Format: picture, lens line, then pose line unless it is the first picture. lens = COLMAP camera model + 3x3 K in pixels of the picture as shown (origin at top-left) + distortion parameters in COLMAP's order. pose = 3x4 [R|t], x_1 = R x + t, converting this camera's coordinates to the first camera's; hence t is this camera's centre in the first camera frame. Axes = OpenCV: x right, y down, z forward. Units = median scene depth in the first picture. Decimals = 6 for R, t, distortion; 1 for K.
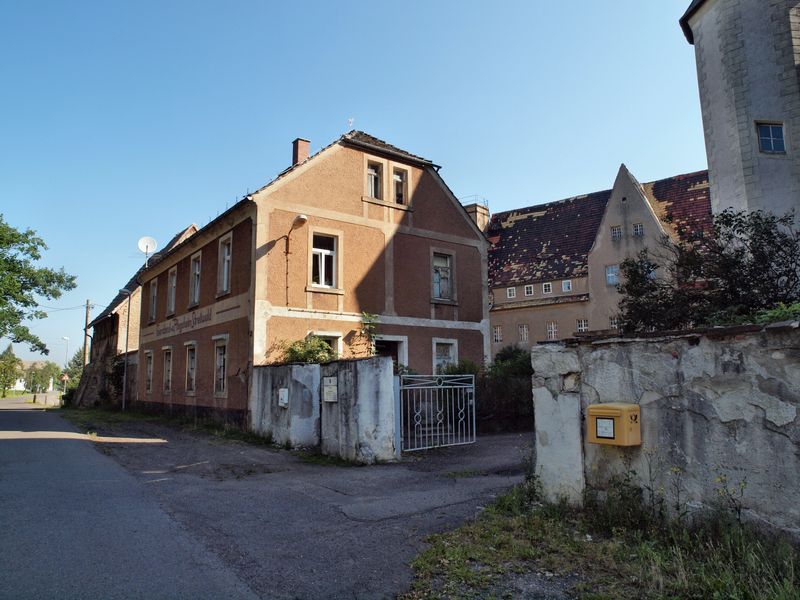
lens RADIAL K [[568.0, 0, 399.4], [0, 568.0, 304.9], [0, 0, 1]] dist [-0.114695, 0.081462]
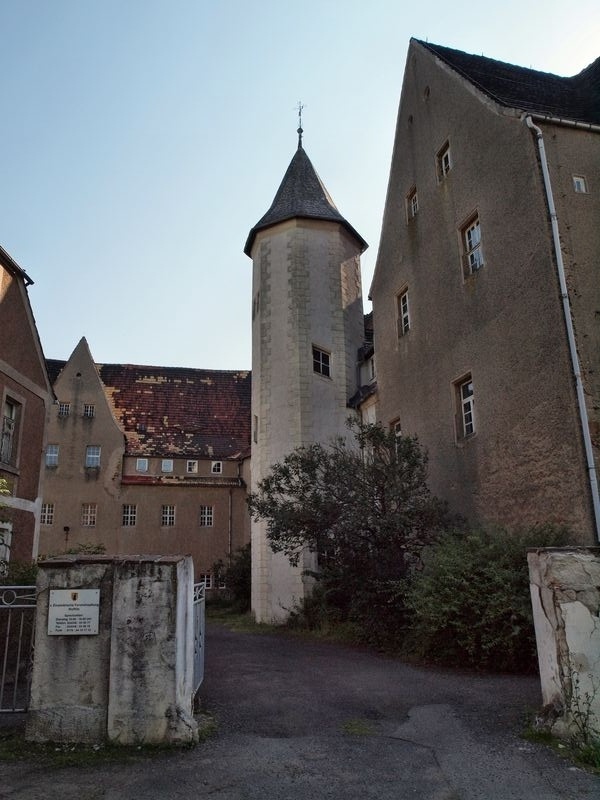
lens RADIAL K [[608.4, 0, 303.8], [0, 608.4, 406.4], [0, 0, 1]] dist [-0.102686, 0.101043]
pose [[0.600760, 0.212761, 0.770597, -0.282174], [-0.101367, 0.976427, -0.190564, 0.024162], [-0.792977, 0.036370, 0.608165, 0.269685]]
